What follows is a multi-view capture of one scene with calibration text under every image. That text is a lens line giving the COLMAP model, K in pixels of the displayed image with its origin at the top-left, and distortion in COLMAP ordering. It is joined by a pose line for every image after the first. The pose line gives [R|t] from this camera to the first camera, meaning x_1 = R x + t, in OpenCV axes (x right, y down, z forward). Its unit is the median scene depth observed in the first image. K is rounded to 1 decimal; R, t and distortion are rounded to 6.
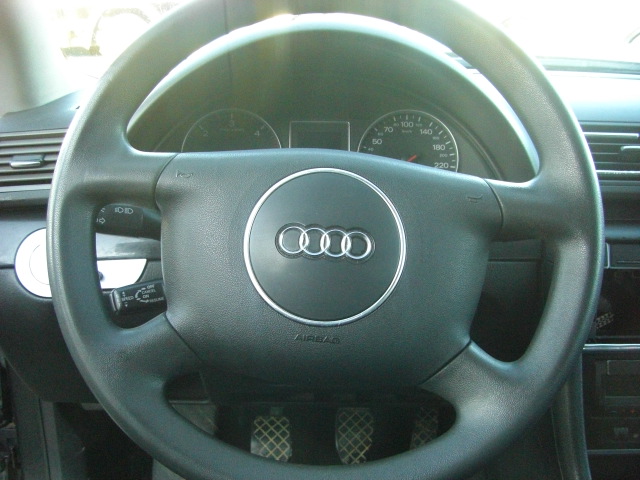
lens RADIAL K [[737.6, 0, 317.6], [0, 737.6, 245.6], [0, 0, 1]] dist [-0.140568, 0.000000]
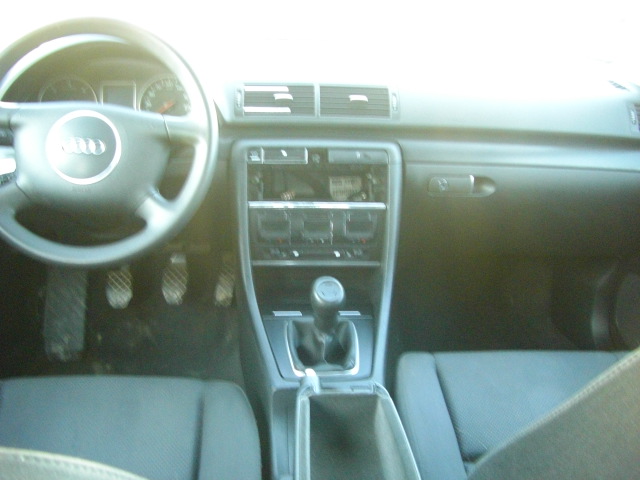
lens RADIAL K [[737.6, 0, 319.8], [0, 737.6, 239.2], [0, 0, 1]] dist [-0.140568, 0.000000]
pose [[0.997370, -0.012425, 0.071400, 0.351822], [0.006957, 0.997059, 0.076326, 0.072112], [-0.072138, -0.075628, 0.994523, -0.778665]]
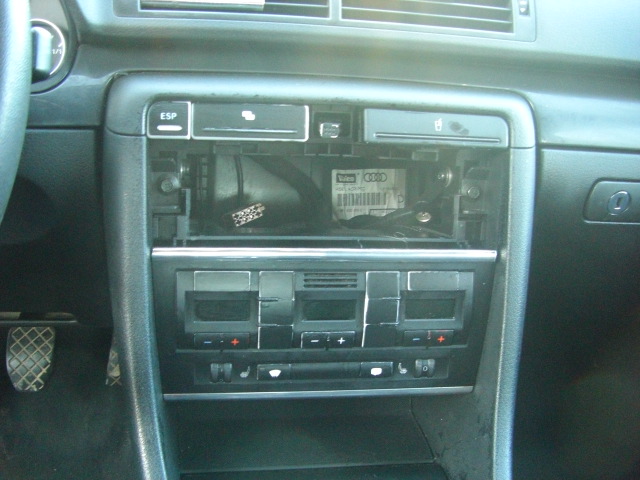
lens RADIAL K [[737.6, 0, 318.0], [0, 737.6, 261.1], [0, 0, 1]] dist [-0.140568, 0.000000]
pose [[0.986515, -0.010474, 0.163334, 0.348963], [-0.015390, 0.987592, 0.156286, 0.030523], [-0.162944, -0.156692, 0.974113, 0.239651]]
